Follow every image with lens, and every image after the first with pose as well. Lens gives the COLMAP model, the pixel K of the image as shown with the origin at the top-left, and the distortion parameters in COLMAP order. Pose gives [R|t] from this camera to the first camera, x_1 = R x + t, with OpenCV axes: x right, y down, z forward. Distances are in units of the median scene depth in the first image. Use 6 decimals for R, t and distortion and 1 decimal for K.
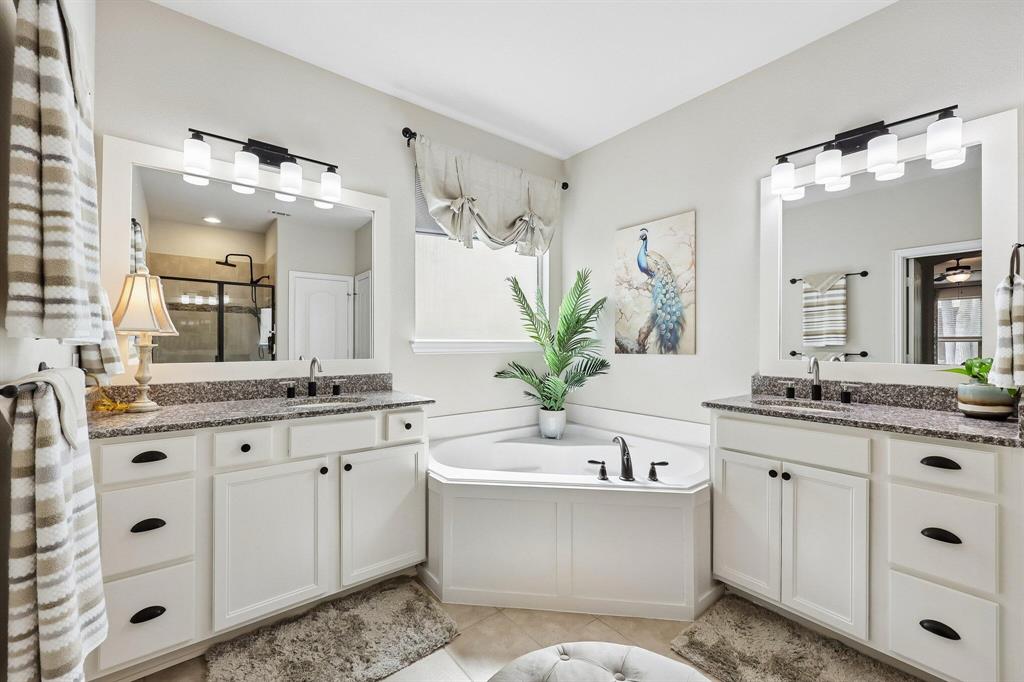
lens RADIAL K [[413.0, 0, 515.8], [0, 413.0, 340.0], [0, 0, 1]] dist [0.002457, -0.000609]
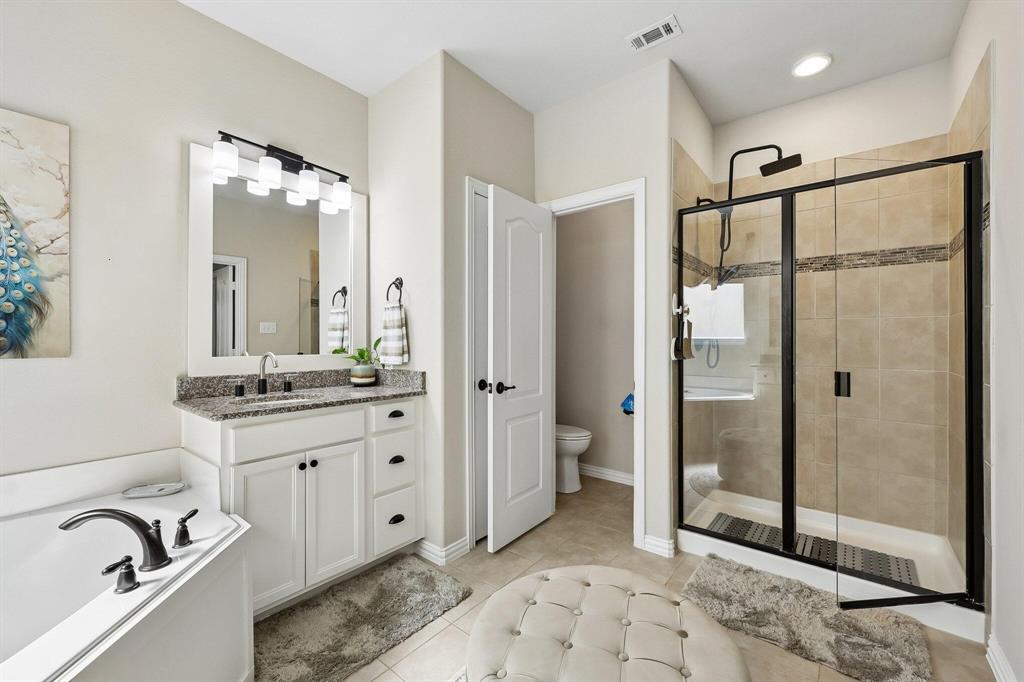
lens RADIAL K [[413.0, 0, 512.8], [0, 413.0, 341.6], [0, 0, 1]] dist [0.002457, -0.000609]
pose [[-0.204631, -0.006779, 0.978816, -0.413531], [-0.006343, 0.999964, 0.005599, 0.005965], [-0.978819, -0.005063, -0.204667, 0.606925]]
